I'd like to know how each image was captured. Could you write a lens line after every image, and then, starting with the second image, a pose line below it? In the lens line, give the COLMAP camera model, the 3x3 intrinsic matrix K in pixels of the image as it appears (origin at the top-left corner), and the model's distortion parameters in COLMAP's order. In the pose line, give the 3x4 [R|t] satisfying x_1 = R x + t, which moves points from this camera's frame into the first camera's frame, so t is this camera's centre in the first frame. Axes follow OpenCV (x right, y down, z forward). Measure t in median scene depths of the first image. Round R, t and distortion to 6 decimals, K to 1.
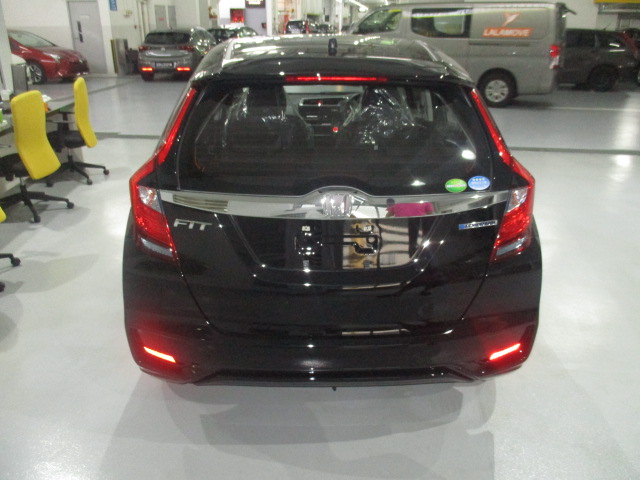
lens RADIAL K [[537.2, 0, 320.0], [0, 537.2, 240.0], [0, 0, 1]] dist [-0.005395, -0.000826]
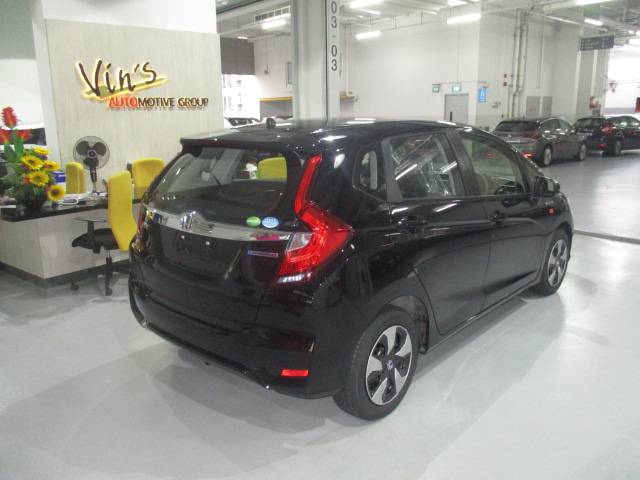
lens RADIAL K [[537.2, 0, 320.0], [0, 537.2, 240.0], [0, 0, 1]] dist [-0.005395, -0.000826]
pose [[0.726179, 0.150100, -0.670921, 0.164224], [-0.251269, 0.966309, -0.055778, -0.003139], [0.639944, 0.209086, 0.739428, 0.016647]]
